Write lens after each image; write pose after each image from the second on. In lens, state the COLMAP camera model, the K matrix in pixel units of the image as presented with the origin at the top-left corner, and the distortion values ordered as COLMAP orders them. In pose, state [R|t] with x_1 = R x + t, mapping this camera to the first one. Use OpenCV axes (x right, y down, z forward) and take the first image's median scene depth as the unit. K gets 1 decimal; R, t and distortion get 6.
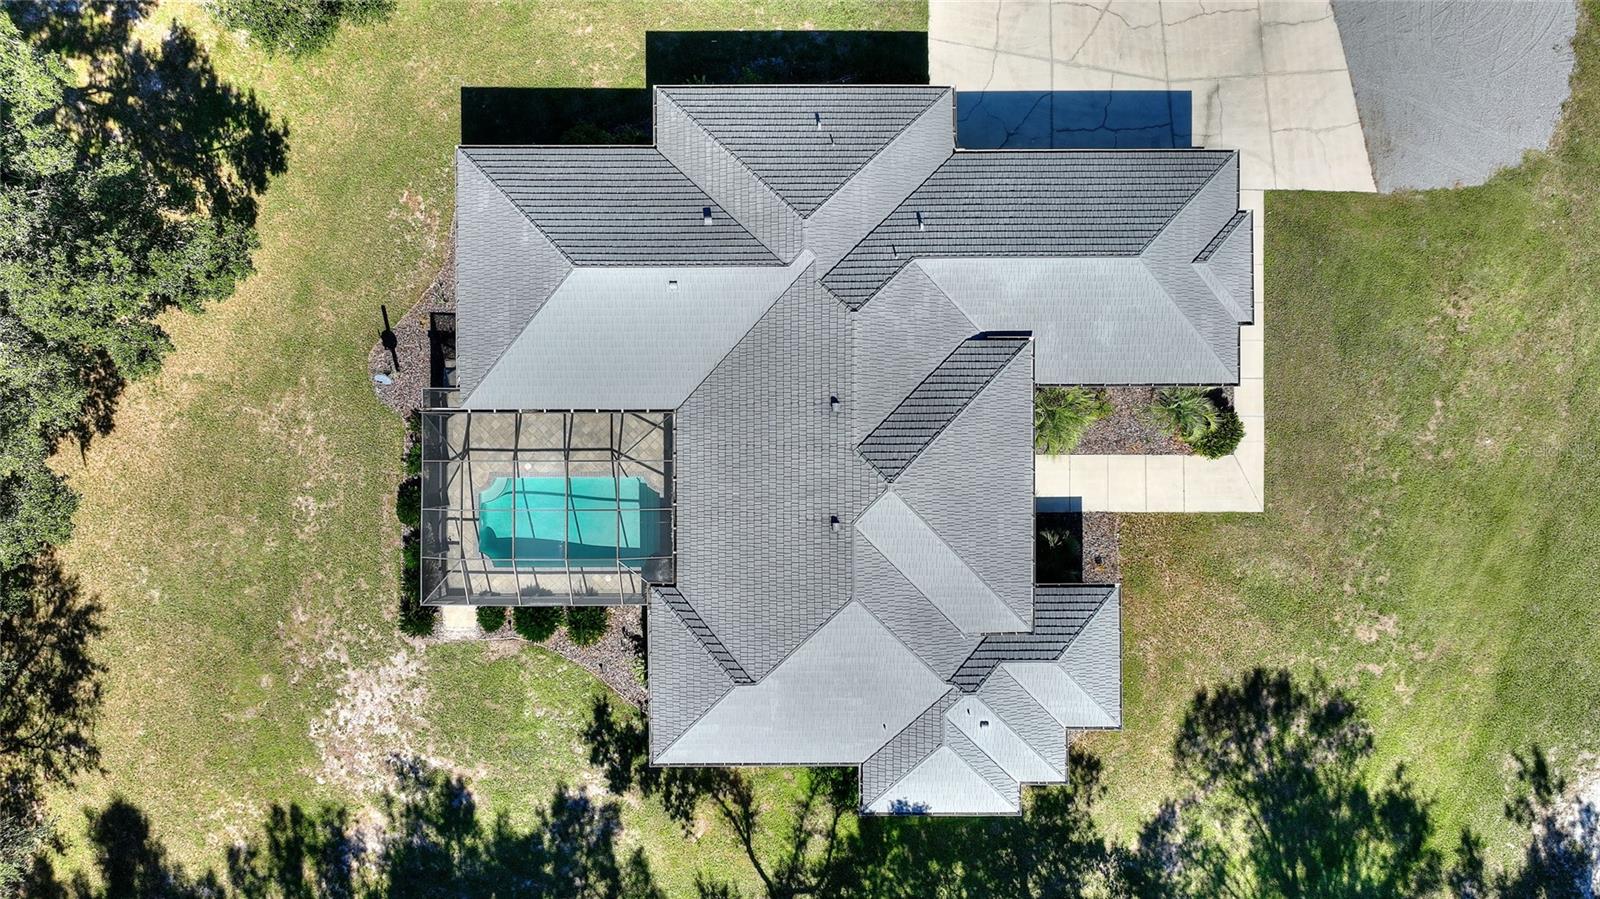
lens RADIAL K [[1104.7, 0, 800.0], [0, 1104.7, 449.5], [0, 0, 1]] dist [0.004886, 0.002812]
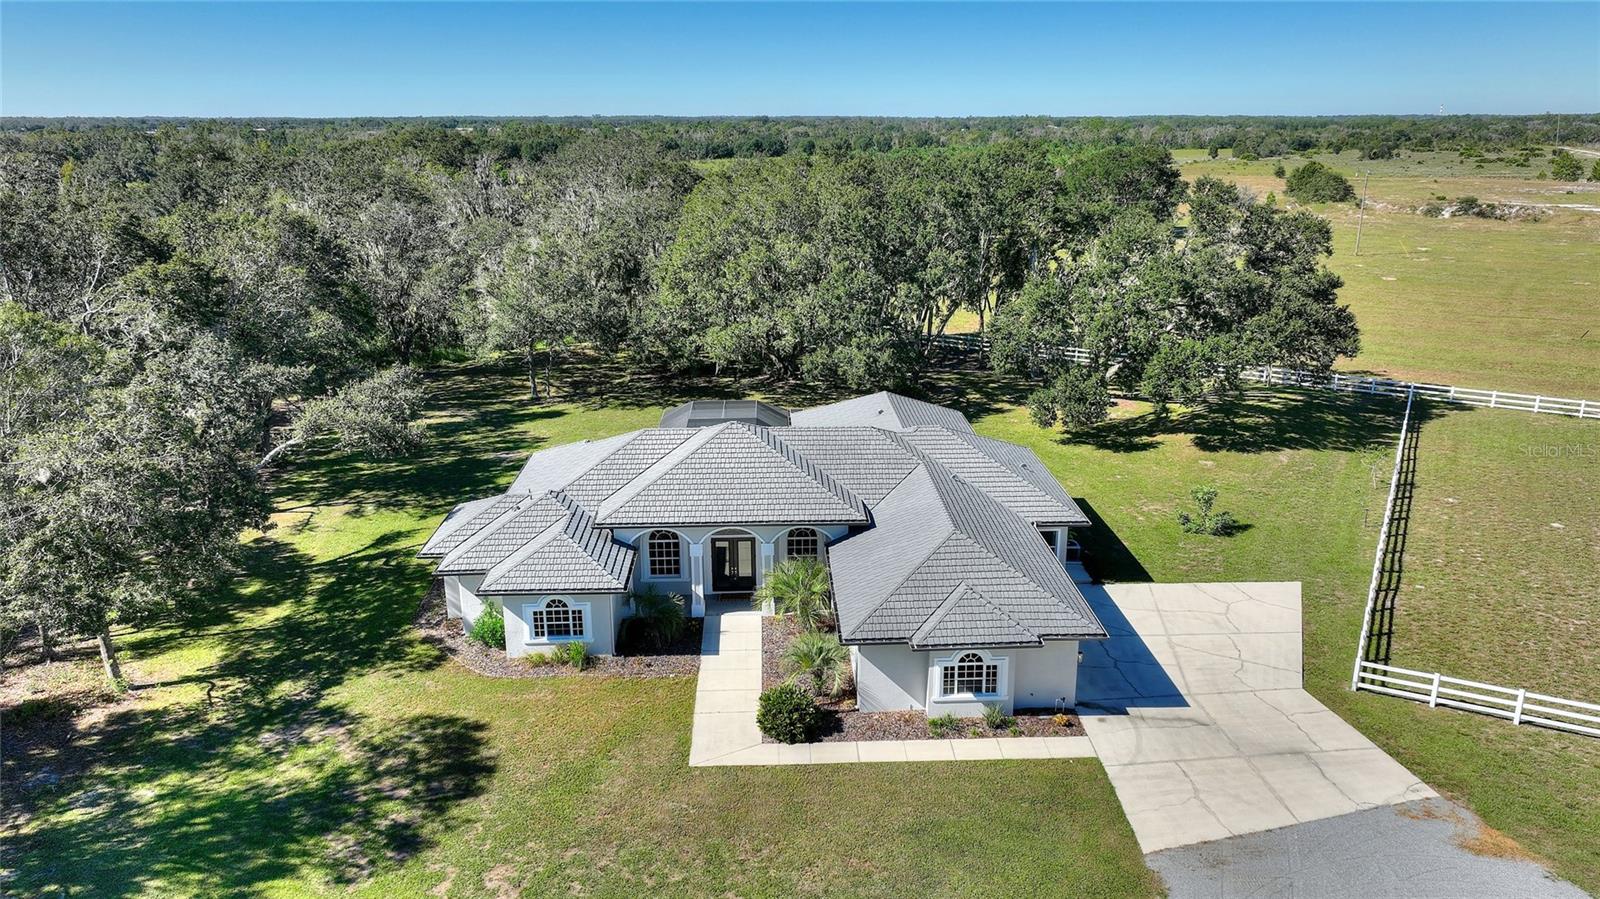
lens RADIAL K [[1104.7, 0, 800.0], [0, 1104.7, 449.5], [0, 0, 1]] dist [0.004886, 0.002812]
pose [[0.031098, 0.291317, -0.956121, 1.102898], [-0.999250, 0.031145, -0.023012, -0.010375], [0.023075, 0.956120, 0.292067, 0.552839]]
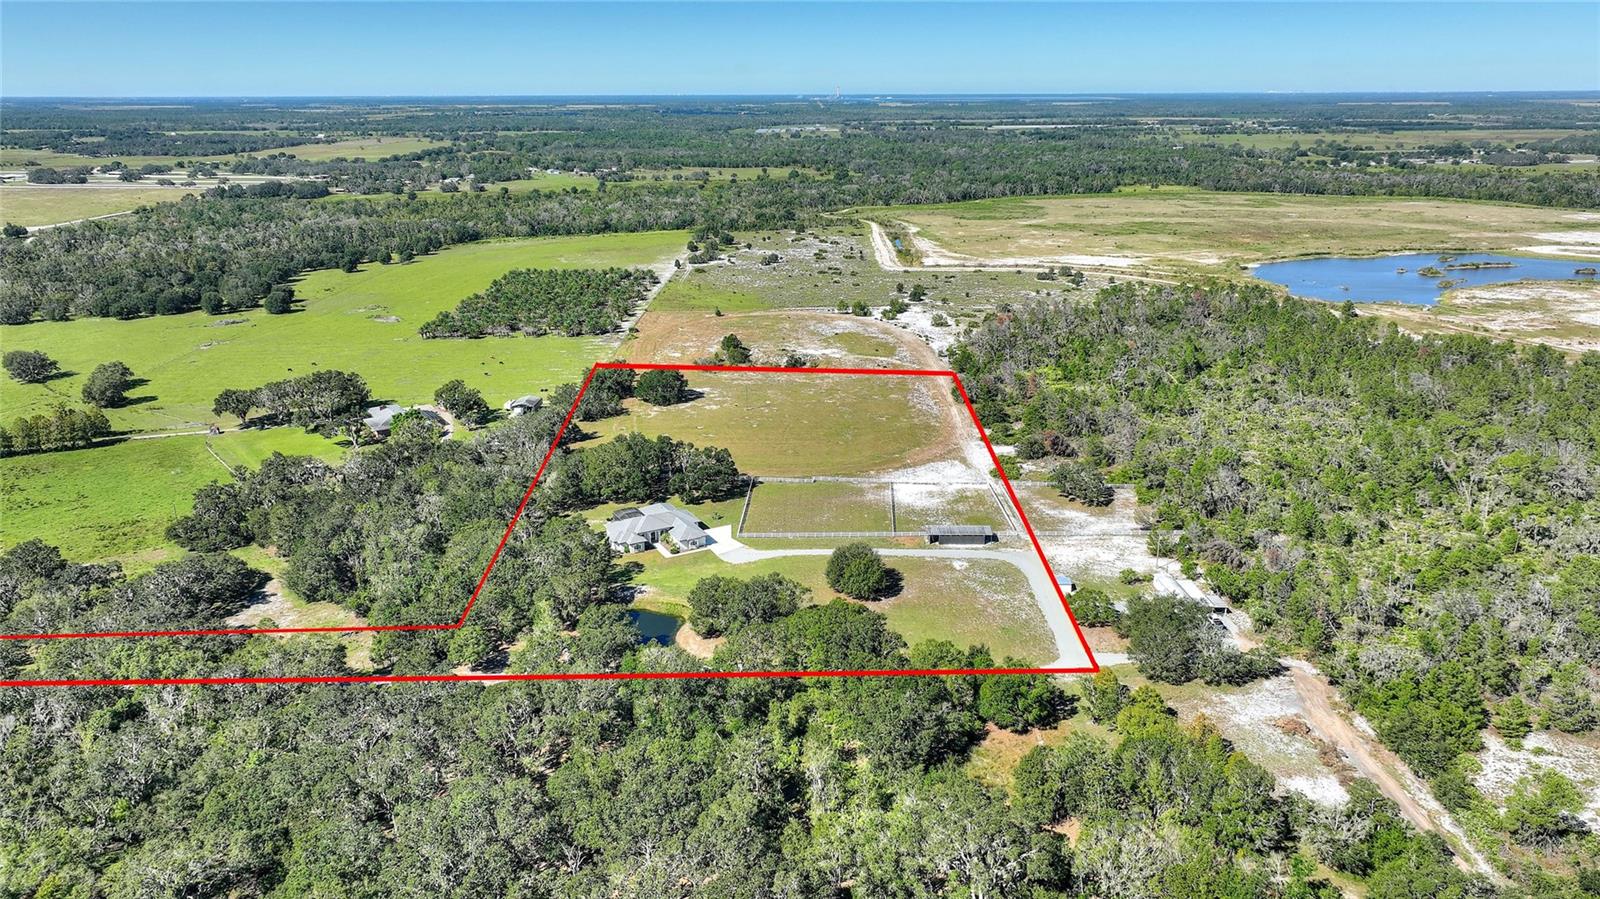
lens RADIAL K [[1104.7, 0, 800.0], [0, 1104.7, 449.5], [0, 0, 1]] dist [0.004886, 0.002812]
pose [[0.482835, 0.268795, -0.833438, 6.345775], [-0.875414, 0.172934, -0.451379, 2.312245], [0.022801, 0.947546, 0.318806, -1.806199]]
